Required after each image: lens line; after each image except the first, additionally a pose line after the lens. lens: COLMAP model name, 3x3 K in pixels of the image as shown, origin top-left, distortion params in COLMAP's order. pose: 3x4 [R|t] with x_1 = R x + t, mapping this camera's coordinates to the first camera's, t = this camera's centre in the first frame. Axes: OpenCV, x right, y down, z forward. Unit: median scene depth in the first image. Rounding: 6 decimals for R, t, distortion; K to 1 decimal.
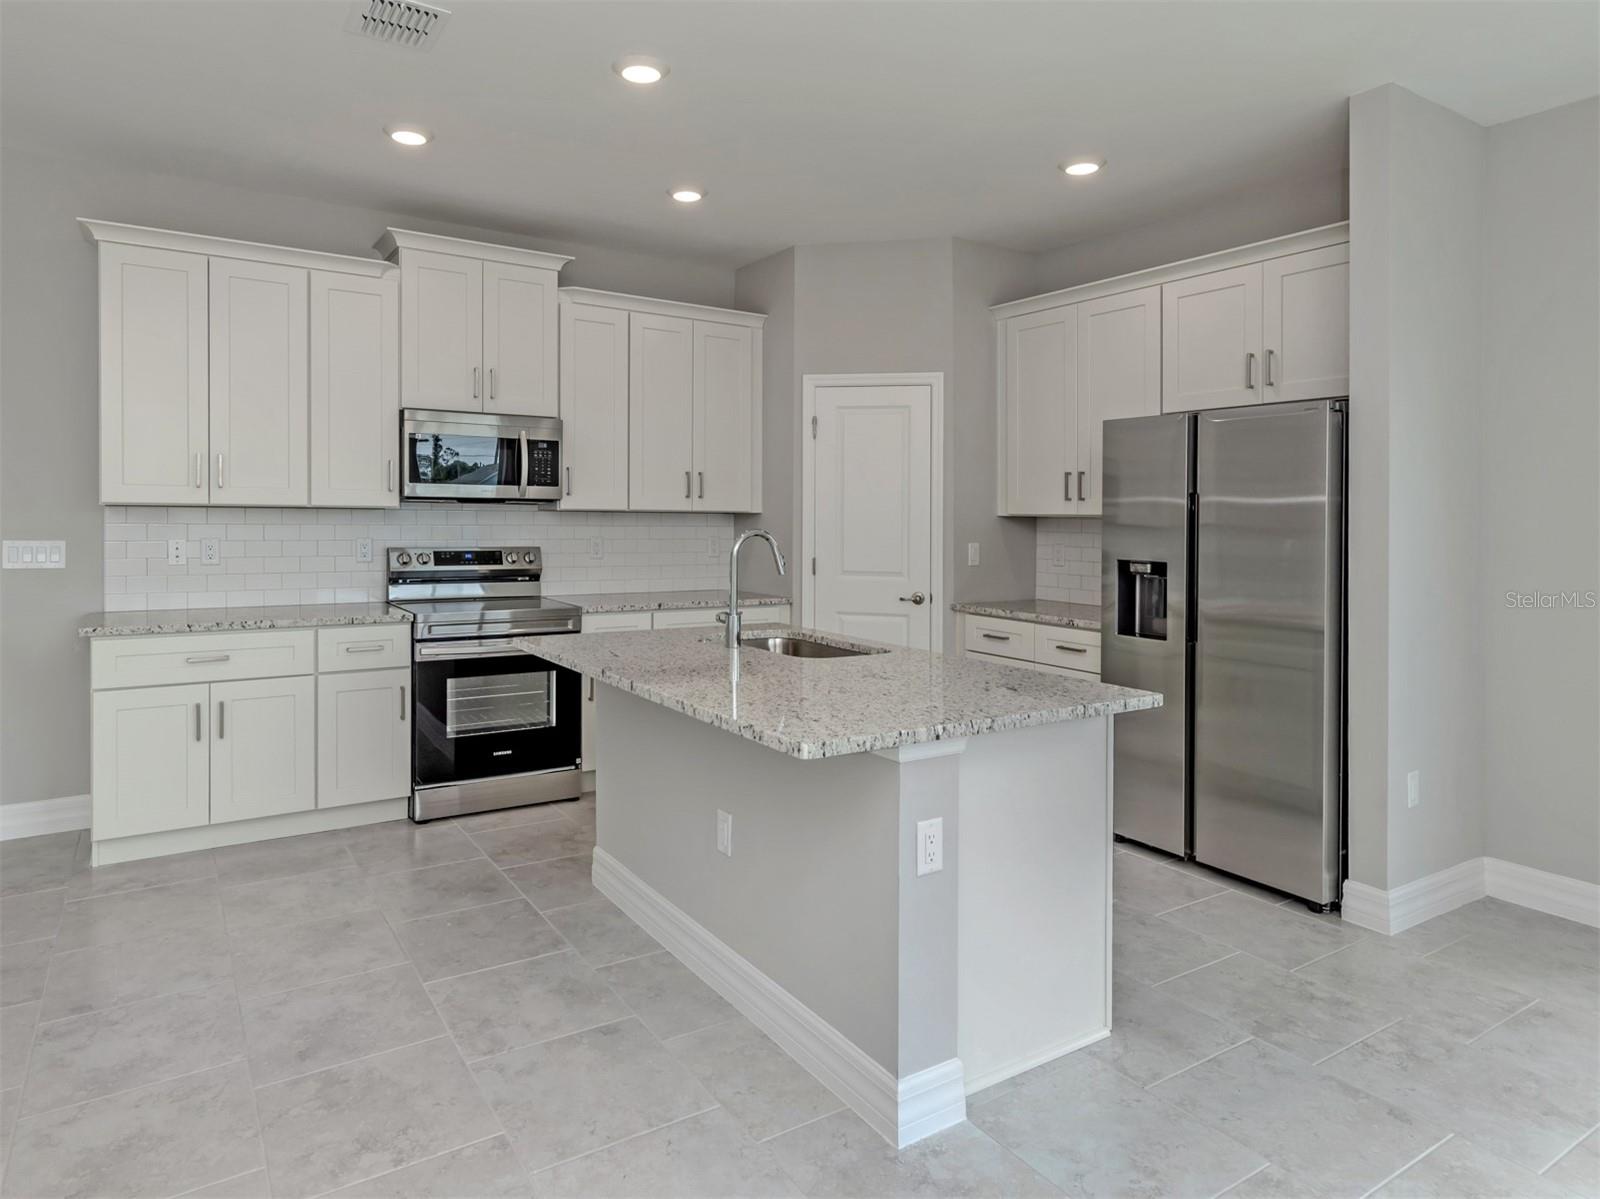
lens RADIAL K [[827.5, 0, 798.2], [0, 827.5, 521.9], [0, 0, 1]] dist [0.006267, 0.000771]
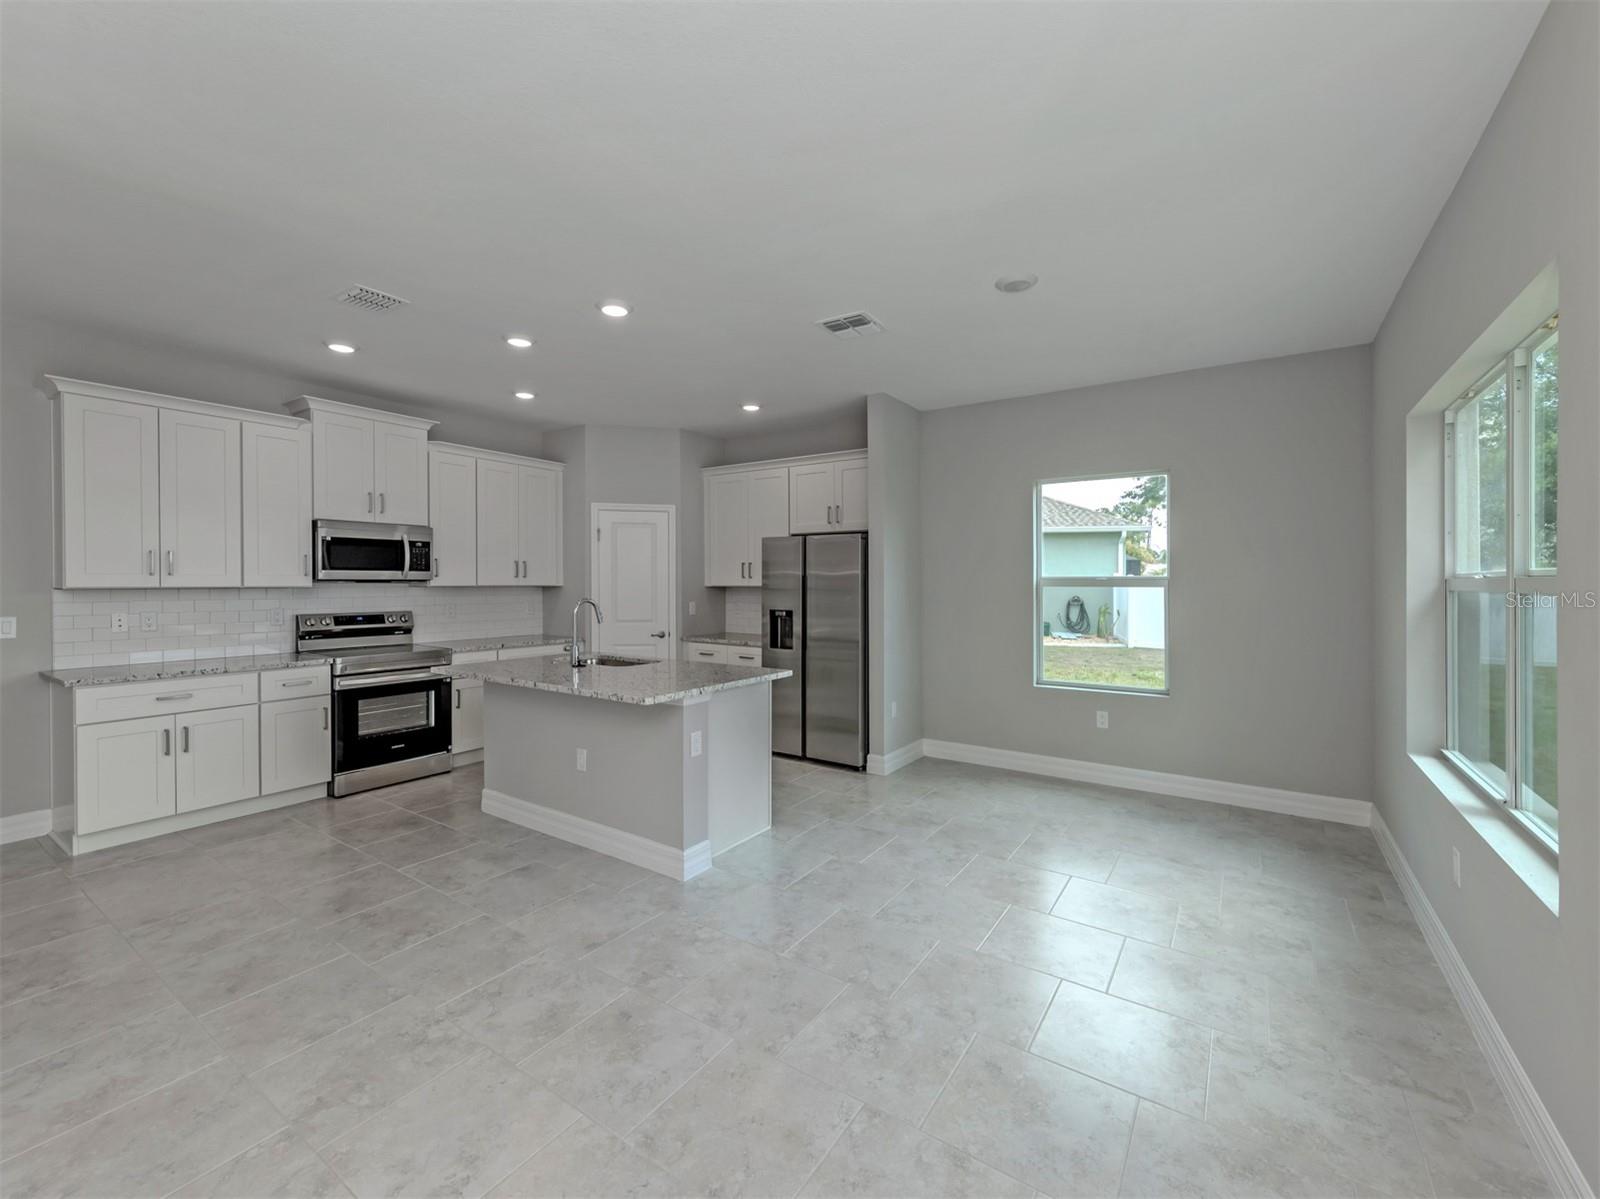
lens RADIAL K [[654.2, 0, 800.0], [0, 654.2, 599.5], [0, 0, 1]] dist [0.000134, -0.000012]
pose [[0.906247, -0.020058, 0.422273, -0.199299], [0.006541, 0.999420, 0.033435, -0.029252], [-0.422698, -0.027538, 0.905852, -0.424412]]
